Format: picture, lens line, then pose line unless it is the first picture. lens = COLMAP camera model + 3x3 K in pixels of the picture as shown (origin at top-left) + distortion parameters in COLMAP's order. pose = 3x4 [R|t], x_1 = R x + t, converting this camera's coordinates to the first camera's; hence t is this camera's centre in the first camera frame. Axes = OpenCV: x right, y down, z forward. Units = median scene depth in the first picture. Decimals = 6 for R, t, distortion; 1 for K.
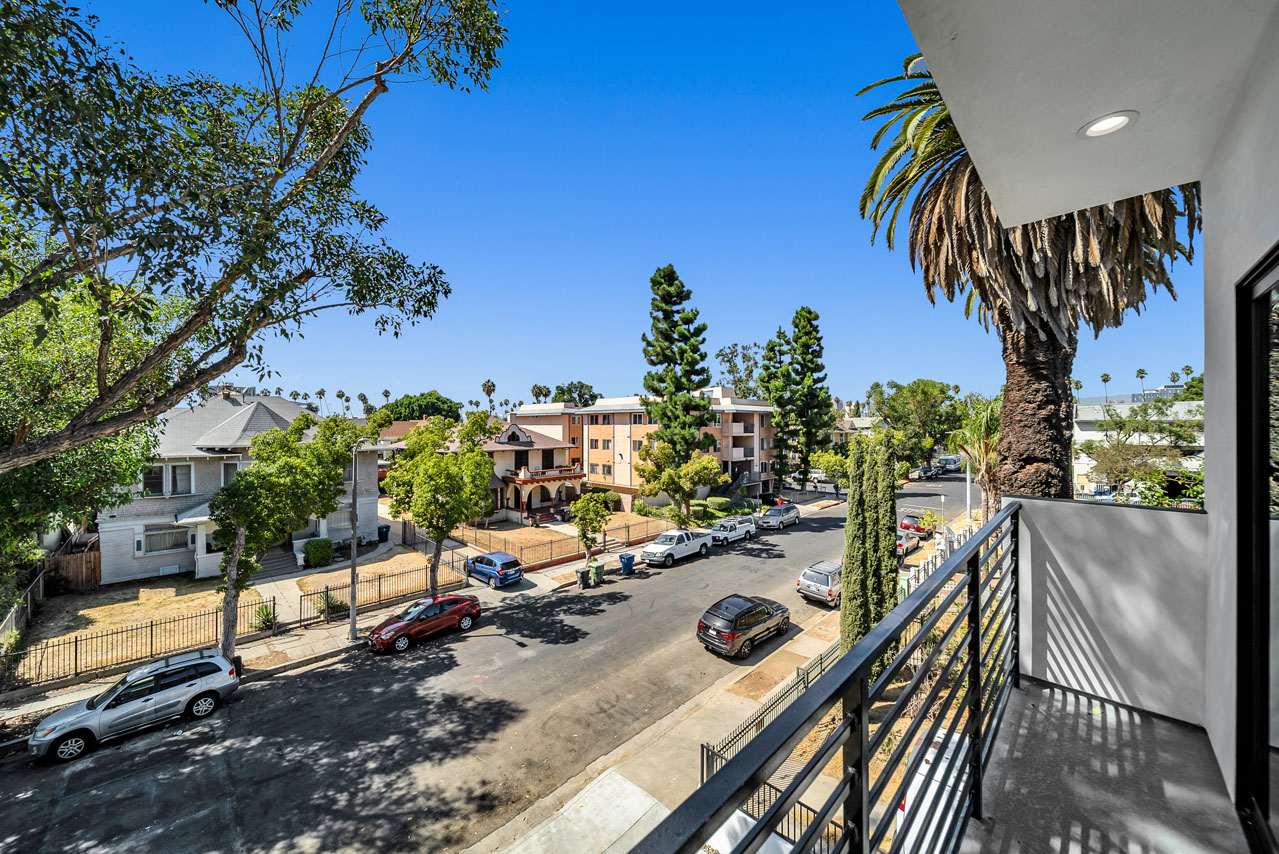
lens RADIAL K [[465.8, 0, 647.5], [0, 465.8, 426.9], [0, 0, 1]] dist [-0.001305, -0.000325]
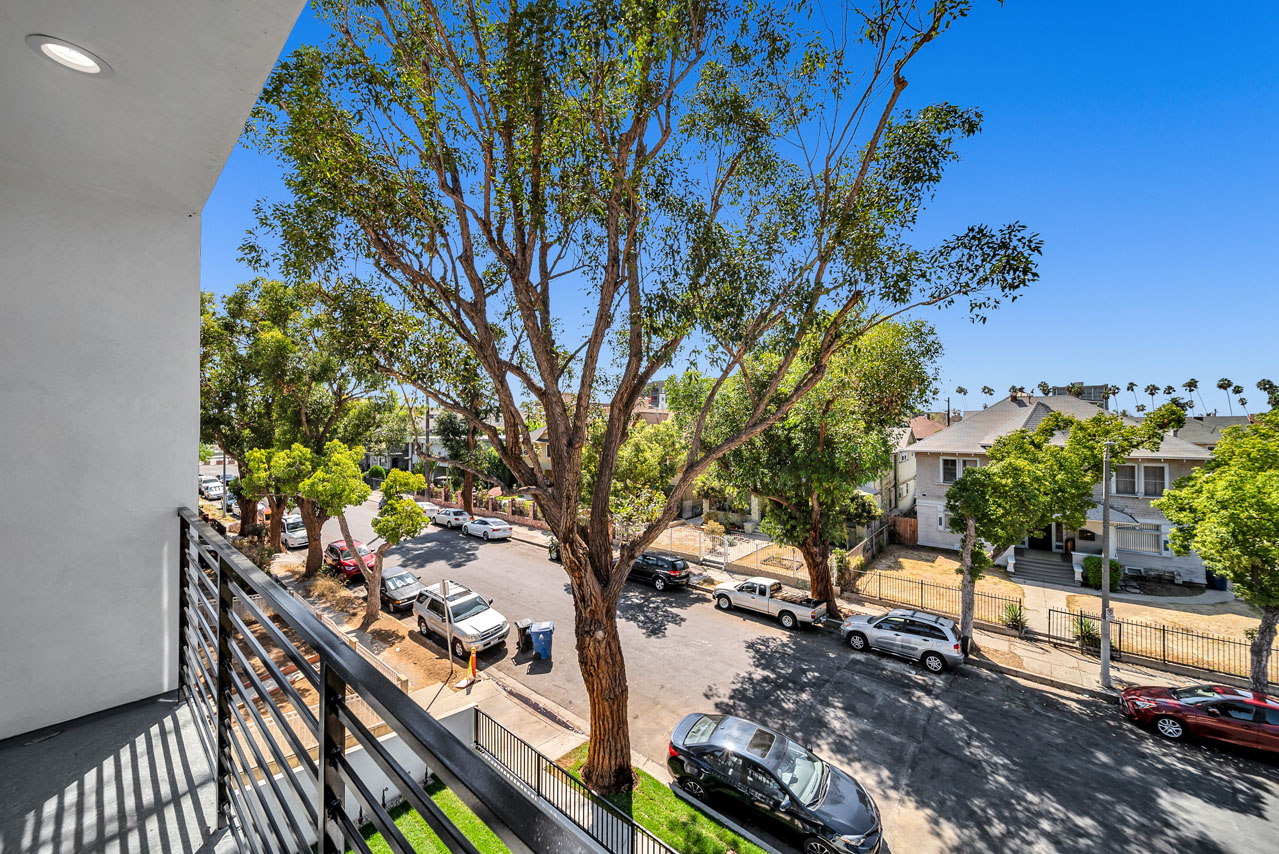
lens RADIAL K [[465.8, 0, 647.3], [0, 465.8, 425.6], [0, 0, 1]] dist [-0.001305, -0.000325]
pose [[0.071895, -0.002717, -0.997409, 0.142859], [-0.000498, 0.999996, -0.002760, -0.001204], [0.997412, 0.000695, 0.071893, 0.147654]]
